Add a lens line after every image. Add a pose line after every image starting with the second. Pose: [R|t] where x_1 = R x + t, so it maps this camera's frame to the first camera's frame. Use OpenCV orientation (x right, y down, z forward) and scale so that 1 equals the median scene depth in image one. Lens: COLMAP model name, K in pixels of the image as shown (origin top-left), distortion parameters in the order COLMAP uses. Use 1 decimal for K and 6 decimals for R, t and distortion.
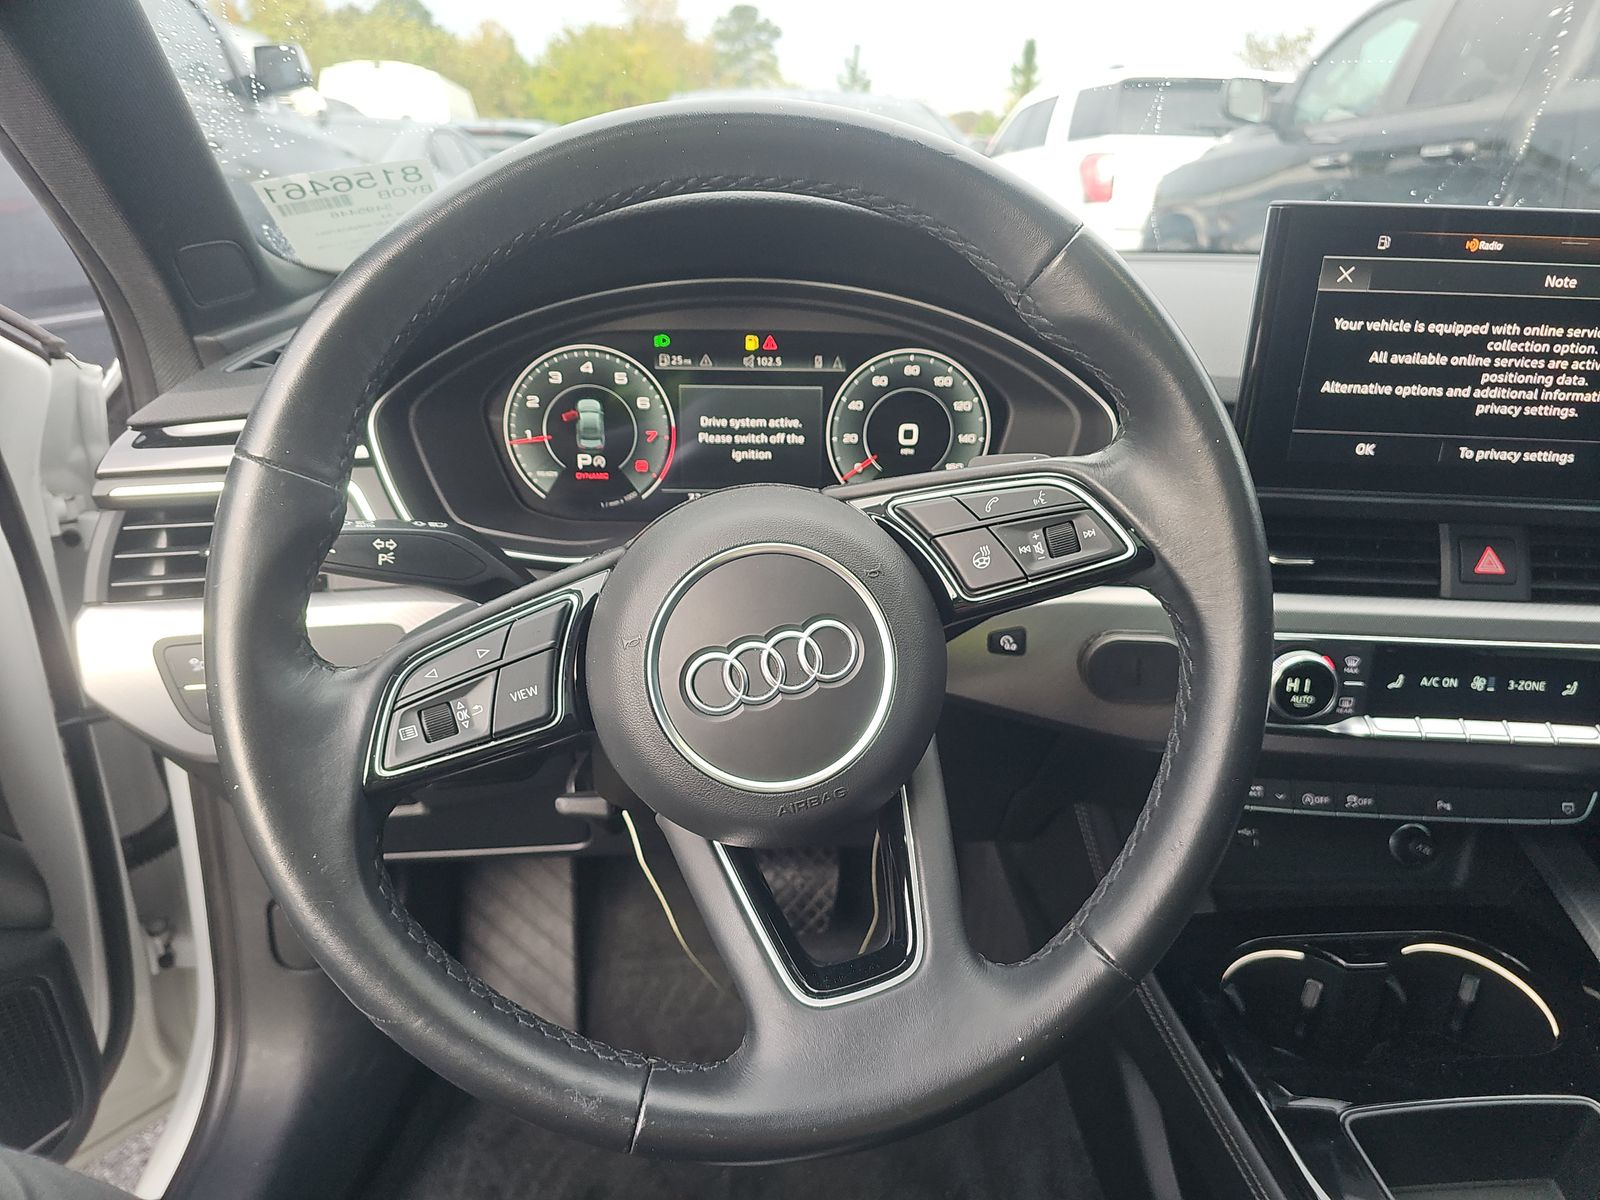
lens RADIAL K [[1079.6, 0, 807.2], [0, 1079.6, 587.8], [0, 0, 1]] dist [0.011473, -0.018458]
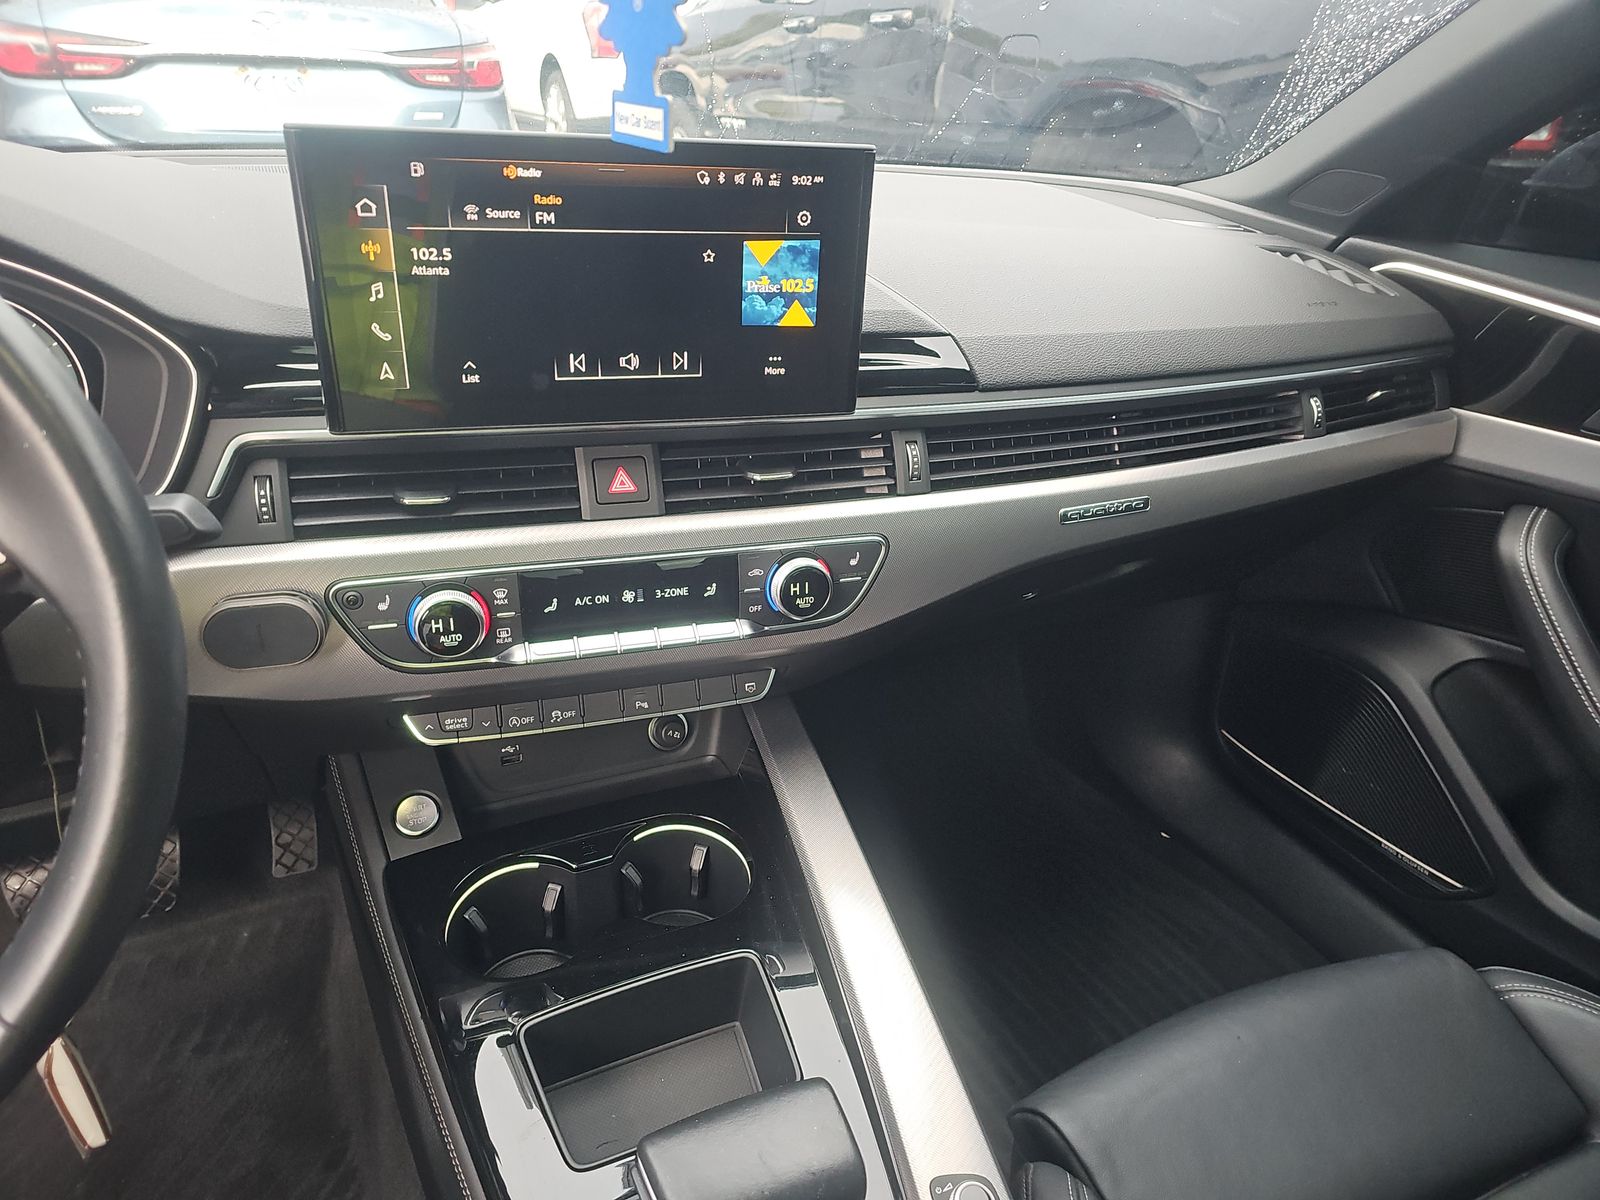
lens RADIAL K [[1079.6, 0, 791.4], [0, 1079.6, 601.7], [0, 0, 1]] dist [0.011473, -0.018458]
pose [[0.925177, -0.140878, 0.352422, 0.456538], [0.093800, 0.984626, 0.147353, -0.054533], [-0.367763, -0.103270, 0.924168, -0.041416]]
